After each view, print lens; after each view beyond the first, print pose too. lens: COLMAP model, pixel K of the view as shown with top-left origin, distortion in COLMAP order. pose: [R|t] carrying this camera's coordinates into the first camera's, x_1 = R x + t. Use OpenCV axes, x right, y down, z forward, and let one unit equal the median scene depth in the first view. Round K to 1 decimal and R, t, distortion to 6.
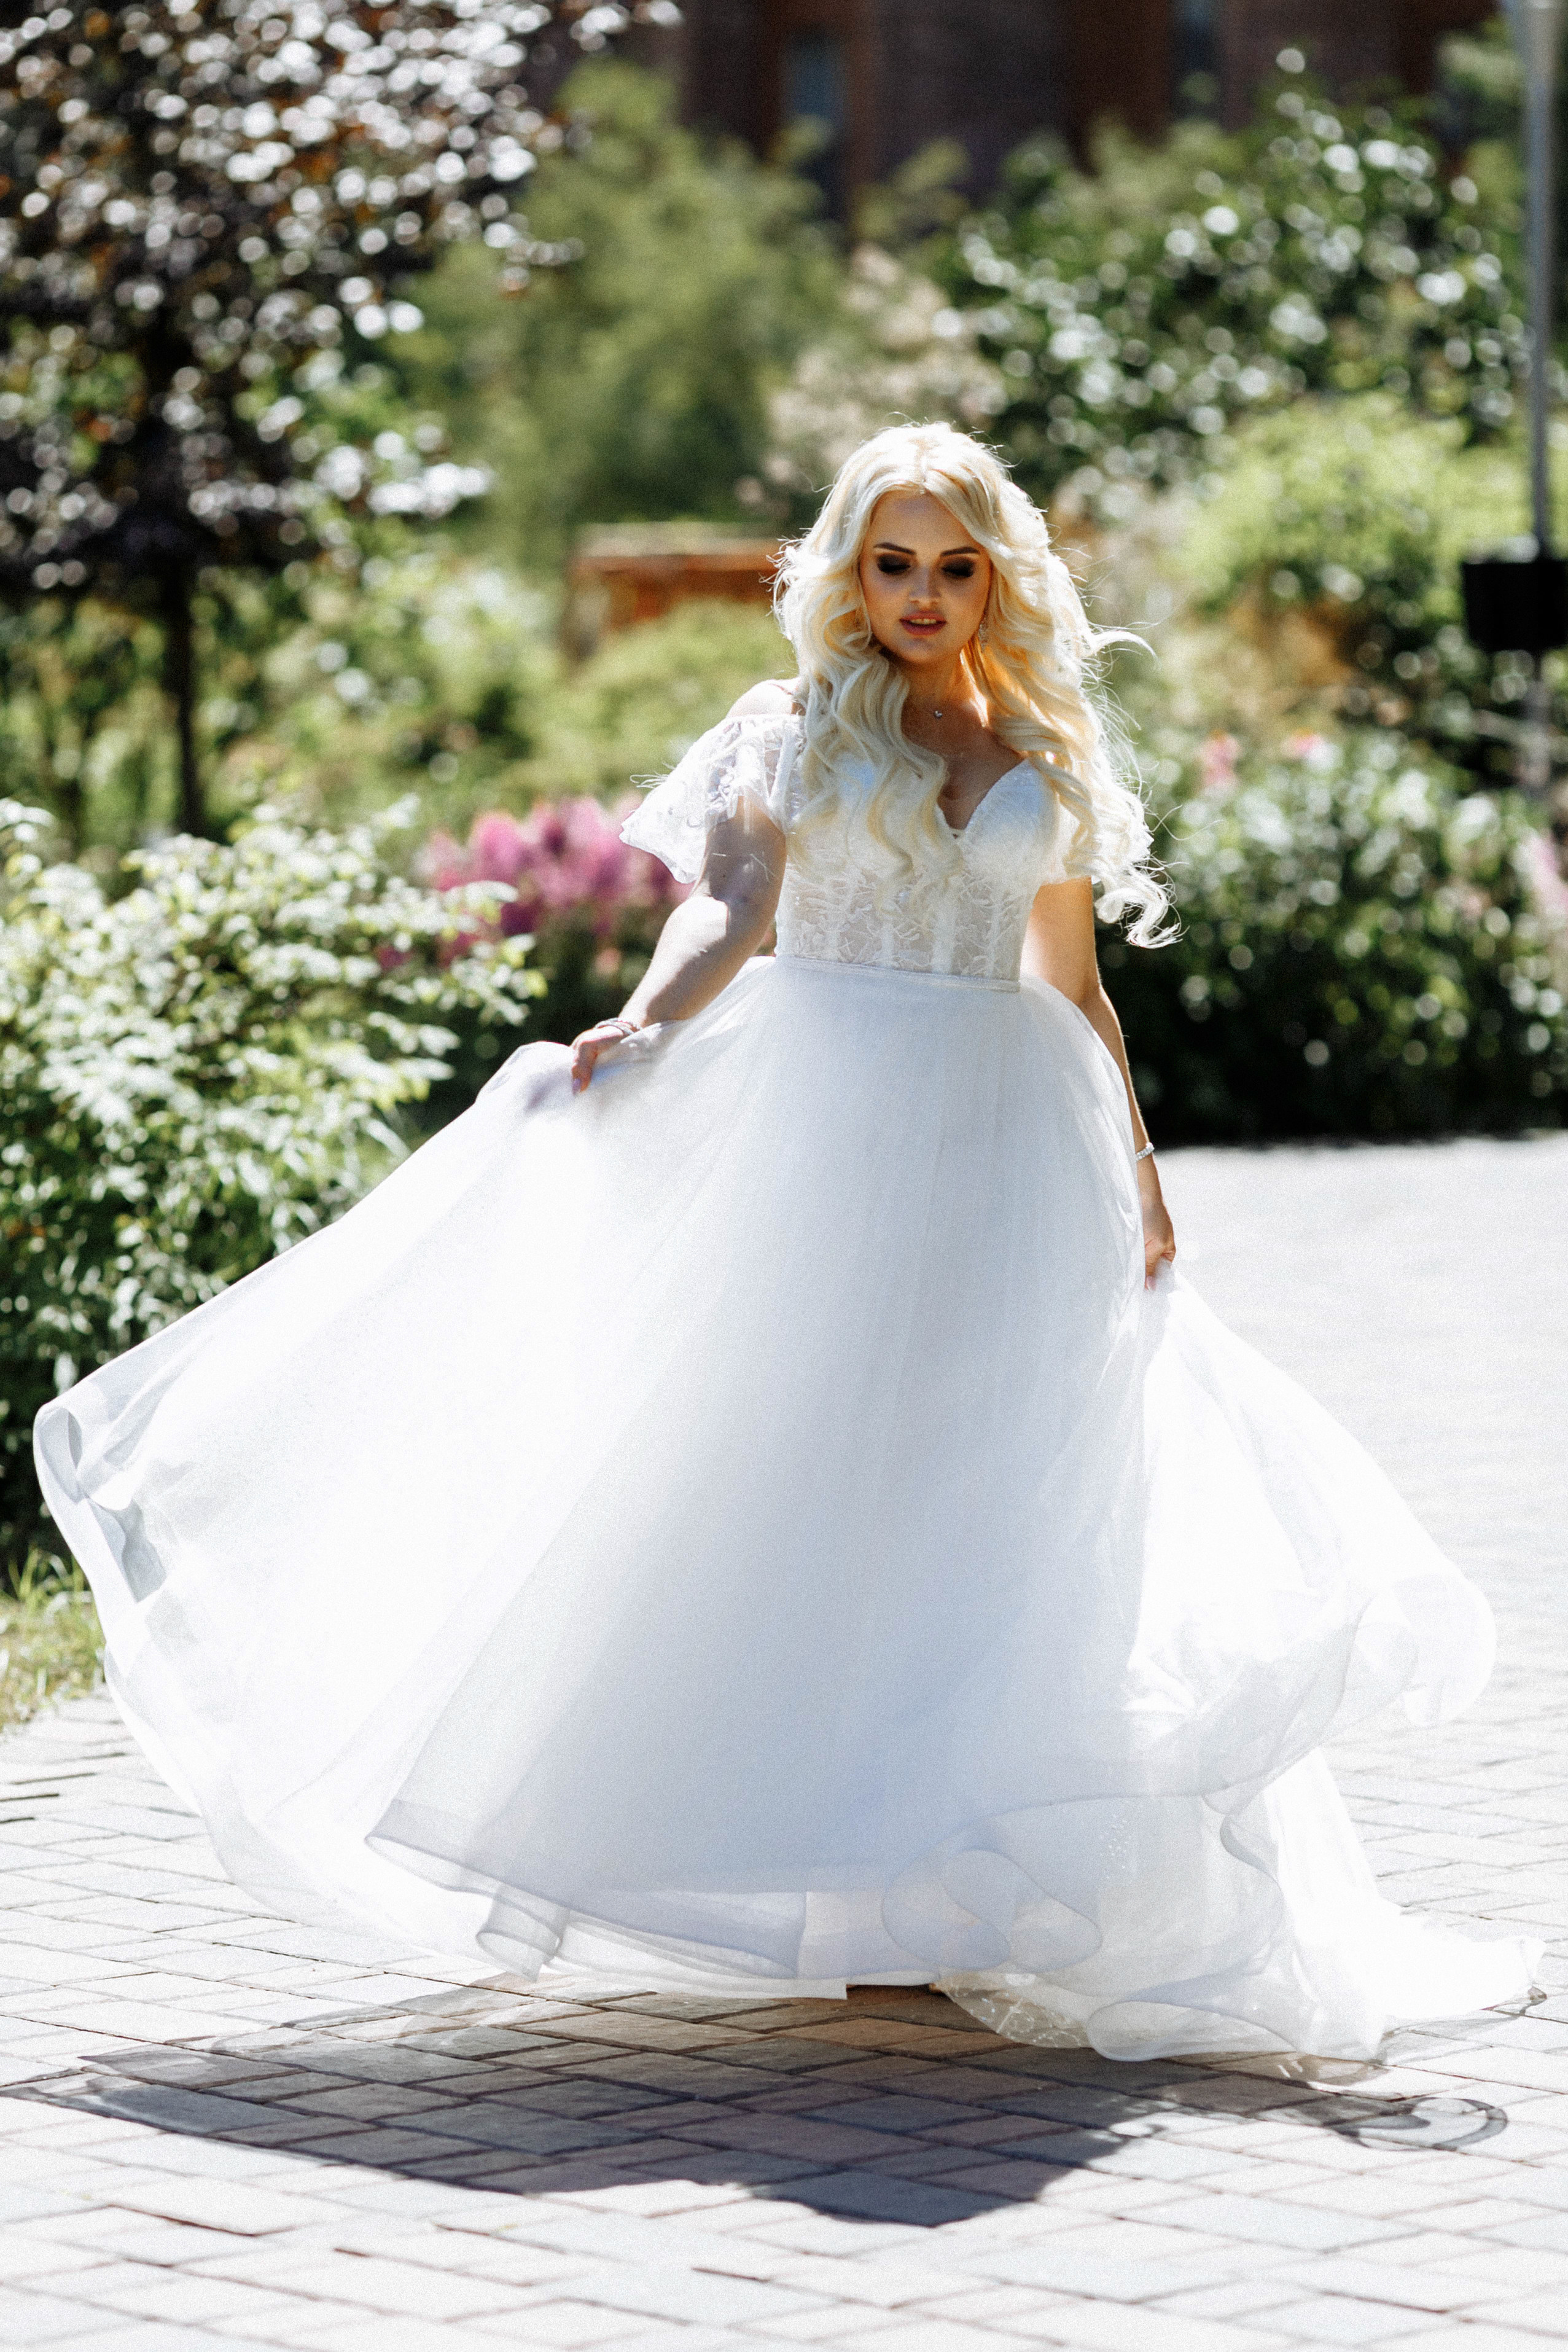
lens RADIAL K [[9147.5, 0, 781.2], [0, 9147.5, 1174.5], [0, 0, 1]] dist [0.062975, 0.000000]
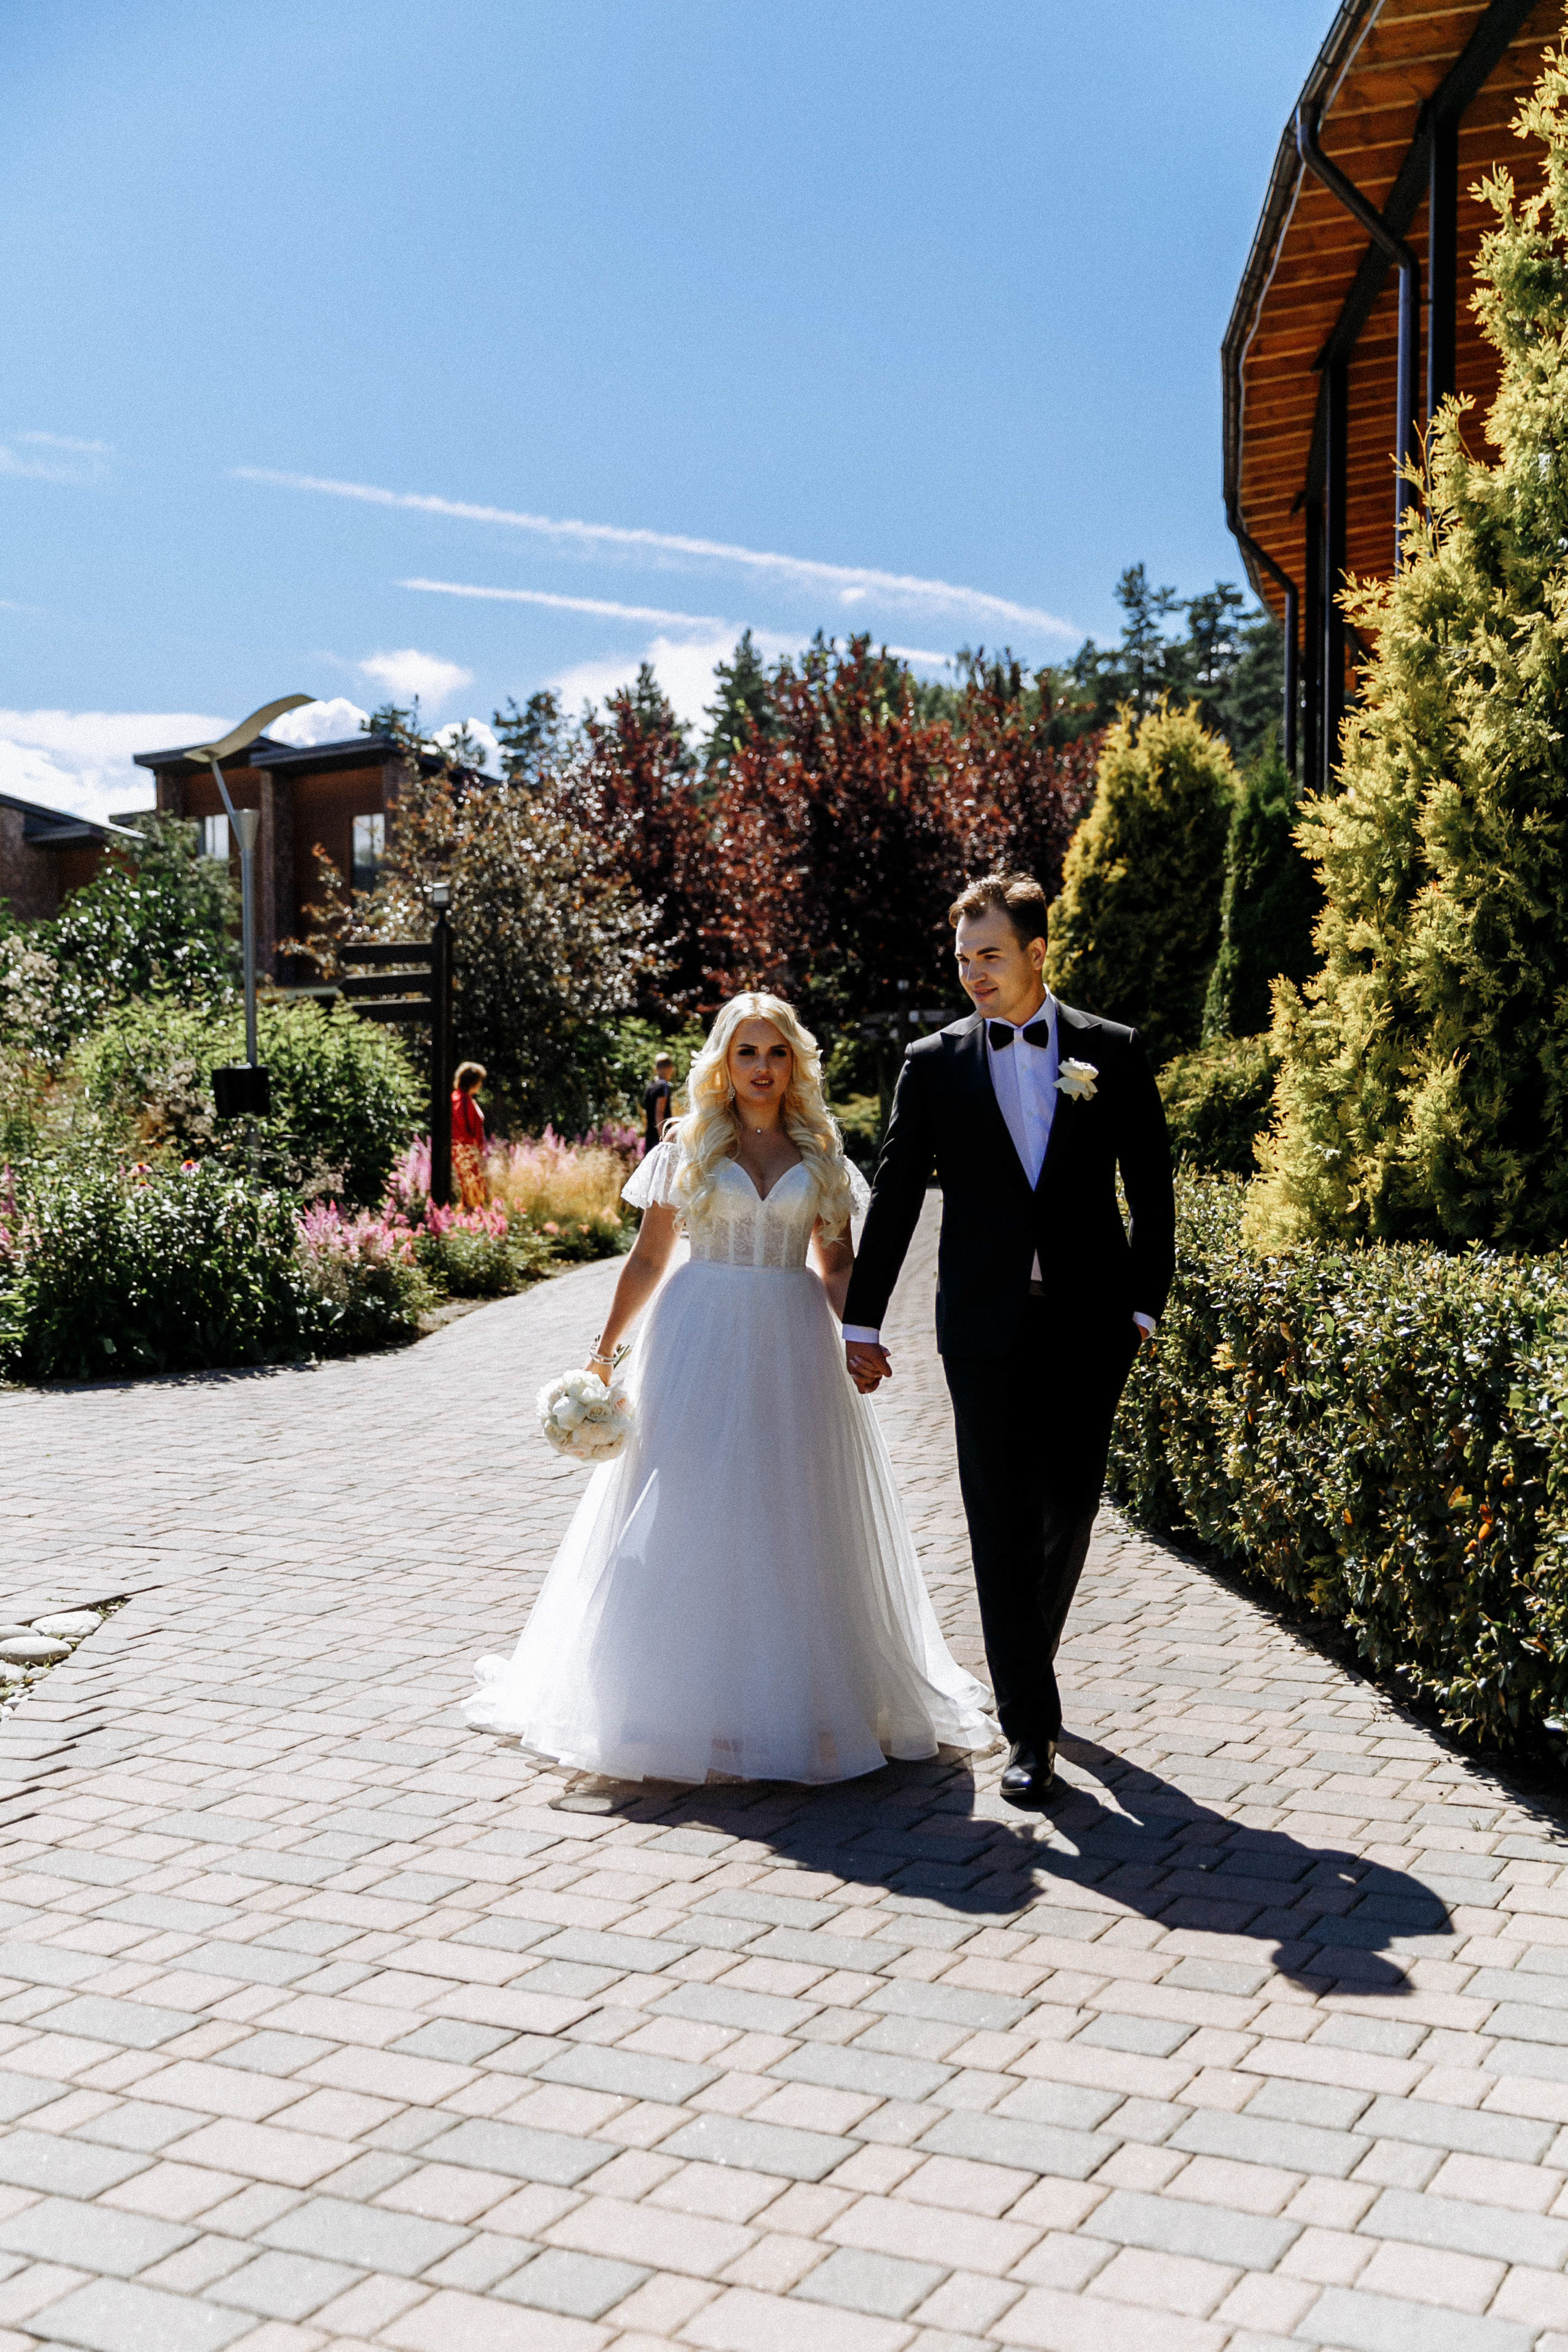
lens RADIAL K [[2814.7, 0, 787.2], [0, 2814.7, 1239.6], [0, 0, 1]] dist [0.016633, 0.000000]
pose [[0.946660, -0.025889, 0.321193, -0.012486], [0.029195, 0.999559, -0.005480, -0.021480], [-0.320909, 0.014565, 0.946998, 0.350035]]
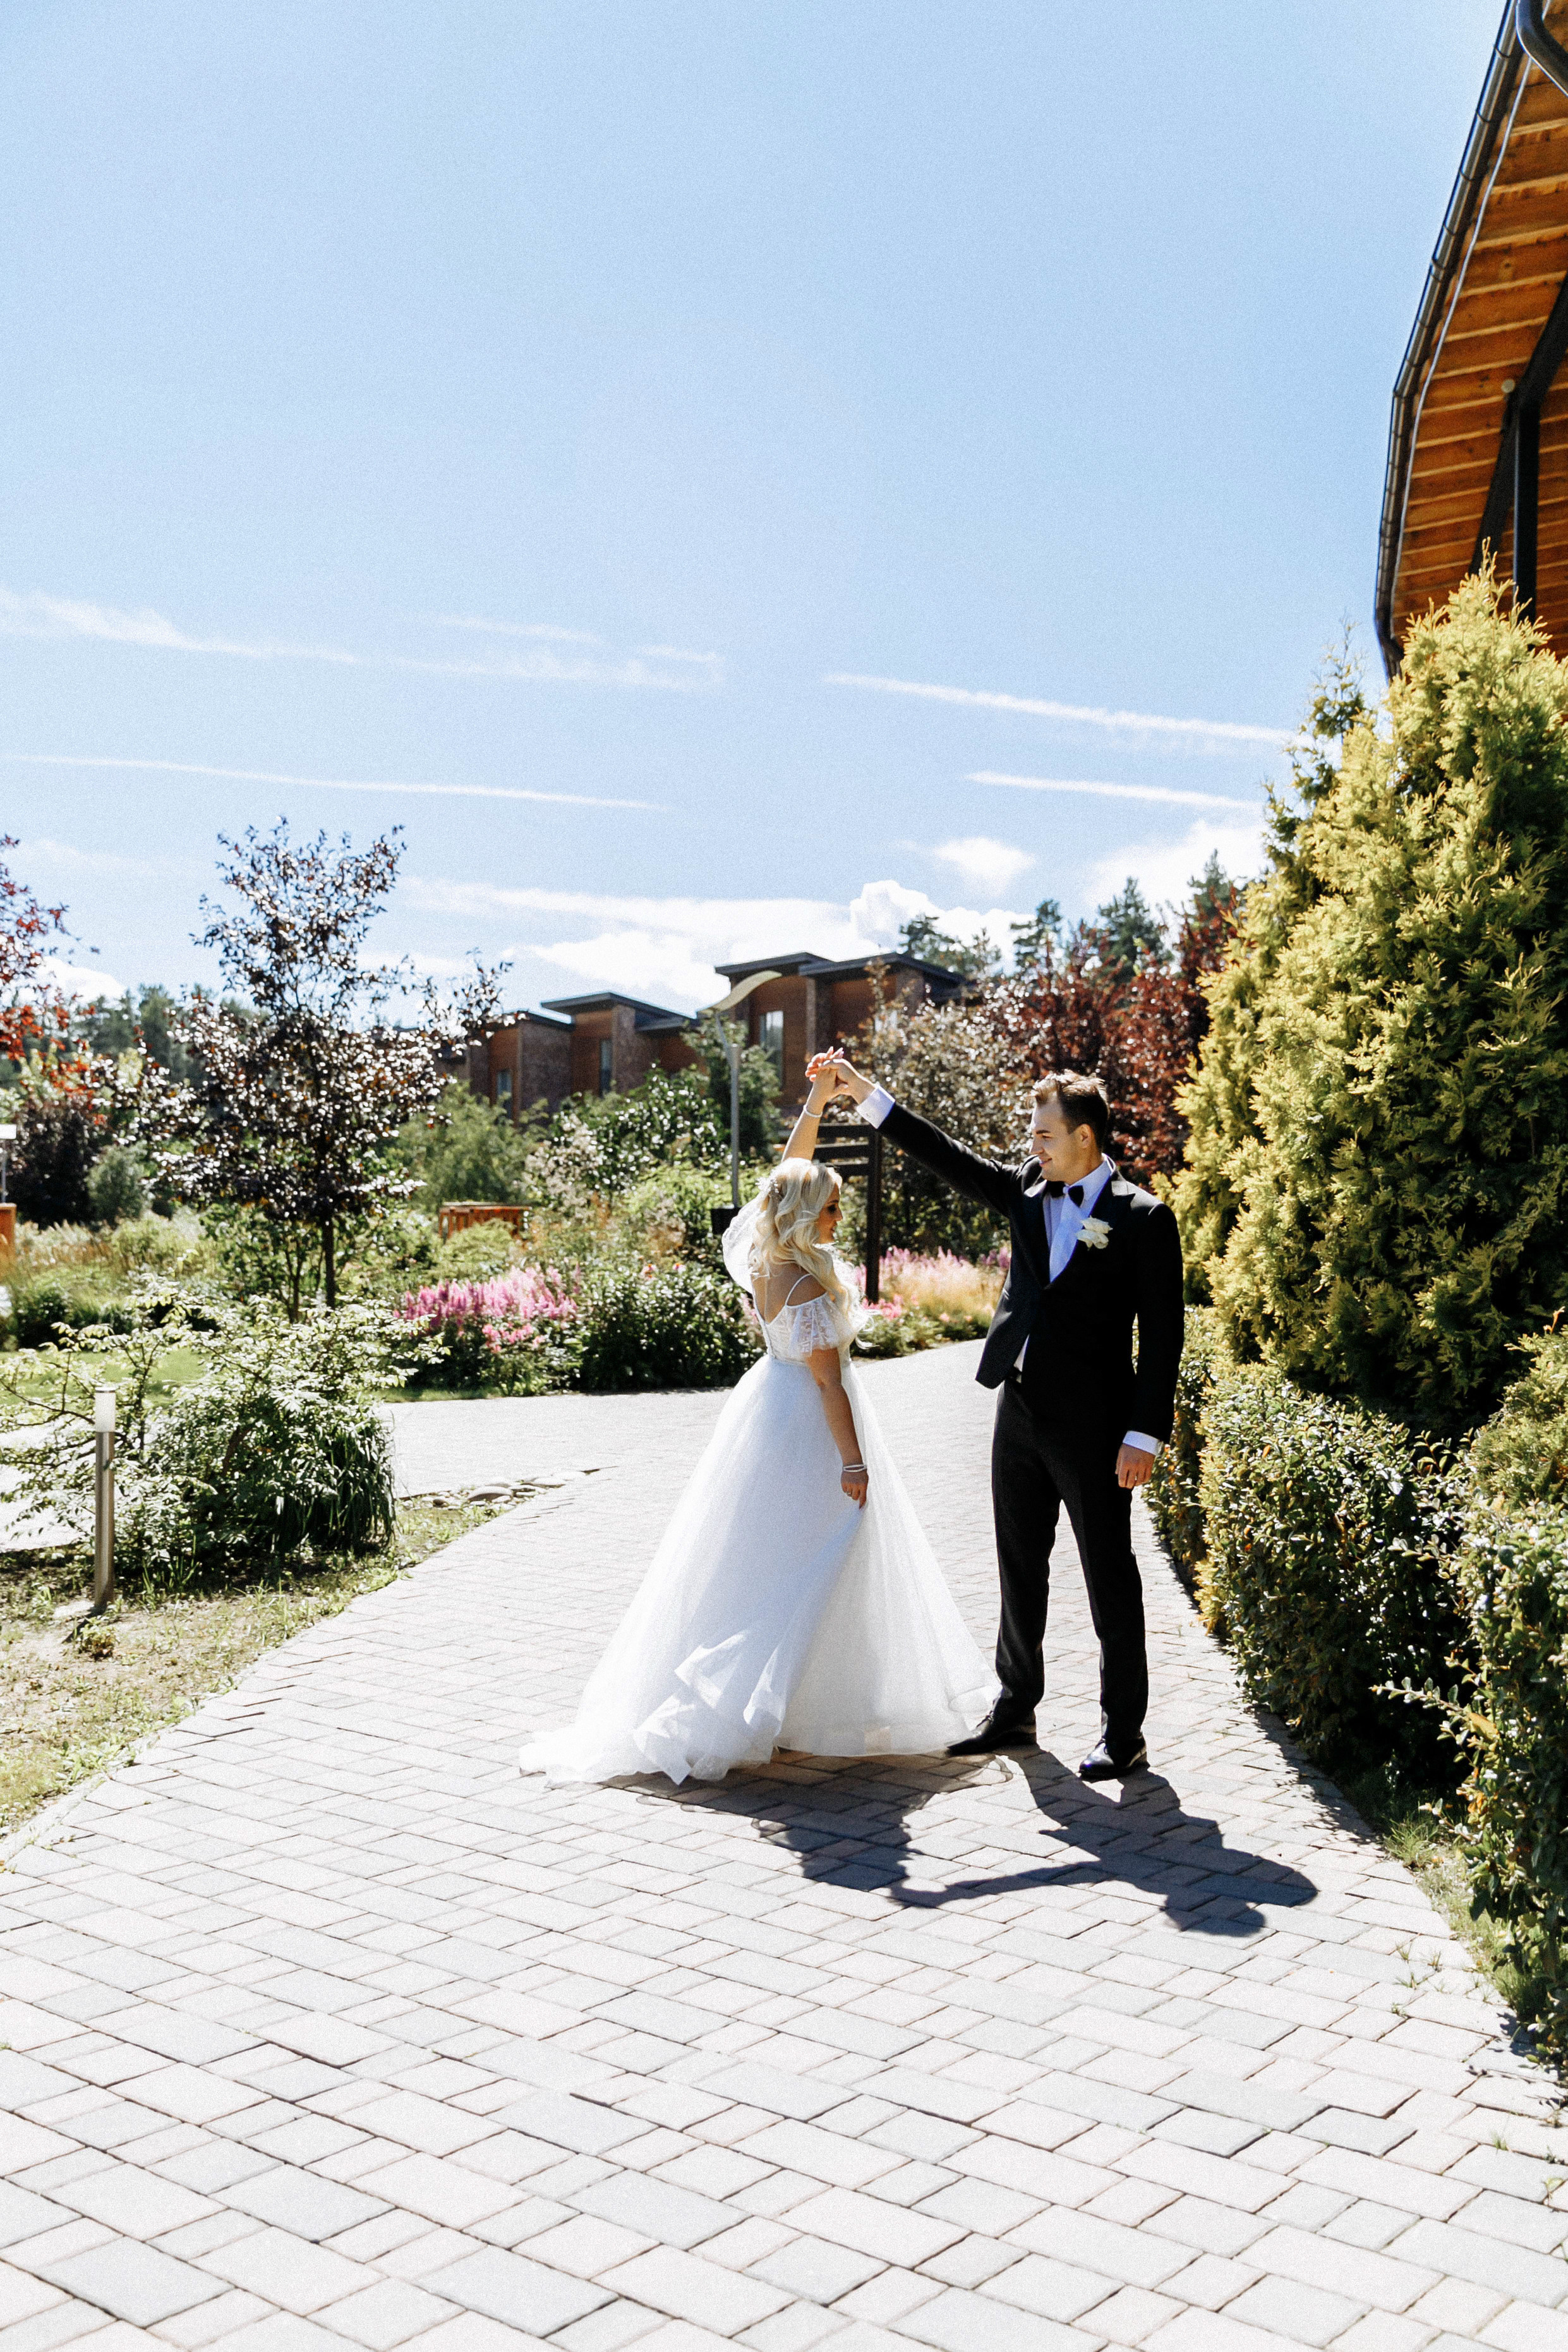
lens RADIAL K [[2346.9, 0, 730.5], [0, 2346.9, 1242.0], [0, 0, 1]] dist [0.003649, 0.000000]
pose [[0.994738, 0.002505, 0.102418, -0.008099], [0.003029, 0.998544, -0.053851, -0.009190], [-0.102404, 0.053878, 0.993283, 0.147654]]
